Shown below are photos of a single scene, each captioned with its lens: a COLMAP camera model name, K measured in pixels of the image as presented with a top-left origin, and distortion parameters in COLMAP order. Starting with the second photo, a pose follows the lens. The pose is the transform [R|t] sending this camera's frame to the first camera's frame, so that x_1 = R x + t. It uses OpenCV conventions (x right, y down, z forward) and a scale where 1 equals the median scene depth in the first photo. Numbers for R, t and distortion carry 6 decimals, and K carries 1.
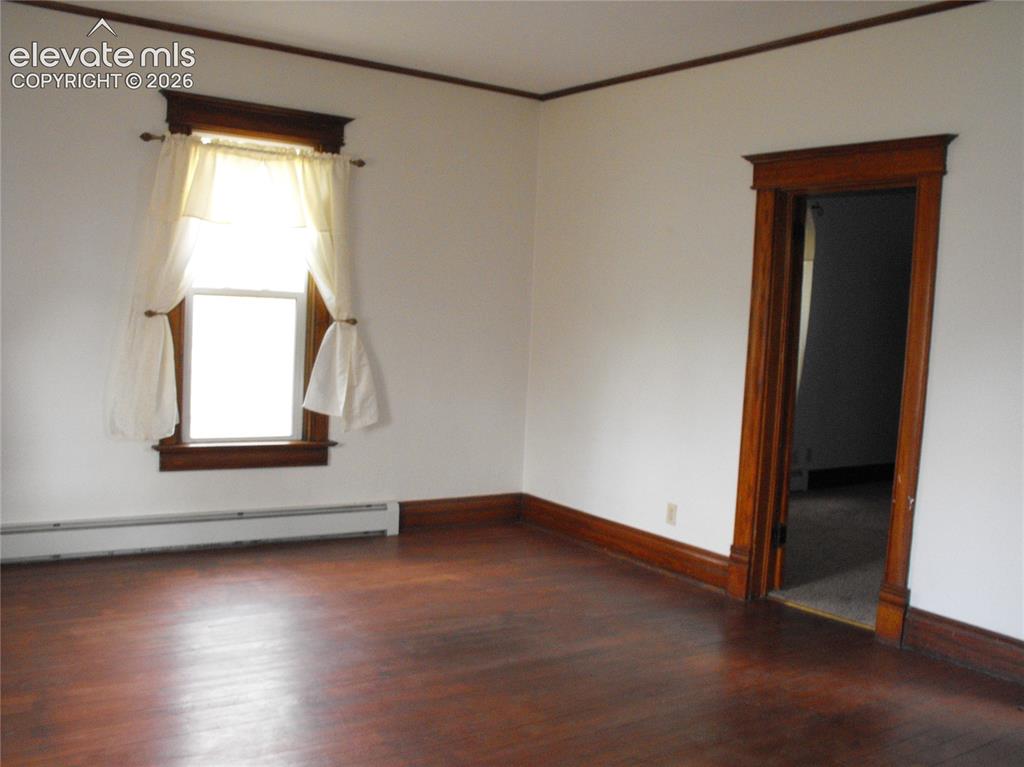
lens RADIAL K [[1014.3, 0, 510.9], [0, 1014.3, 379.1], [0, 0, 1]] dist [-0.134271, 0.000000]
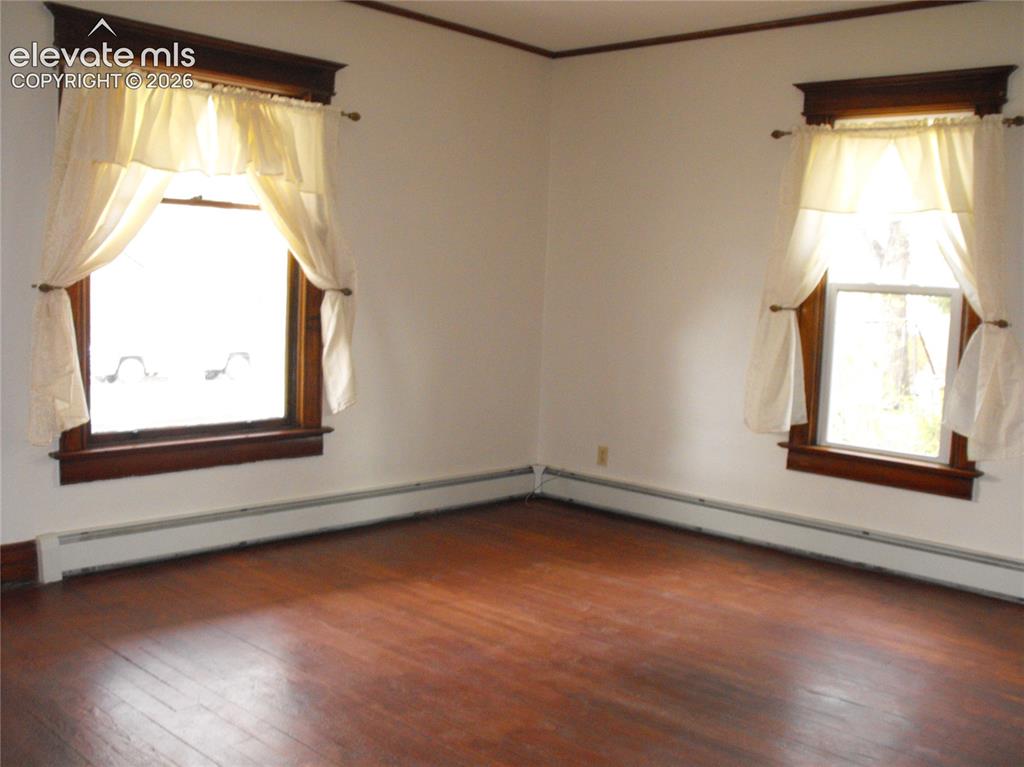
lens RADIAL K [[1014.3, 0, 512.2], [0, 1014.3, 382.0], [0, 0, 1]] dist [-0.134271, 0.000000]
pose [[0.230725, 0.056857, -0.971356, 0.537706], [-0.095980, 0.994753, 0.035429, -0.002320], [0.968274, 0.085056, 0.234971, 0.486219]]
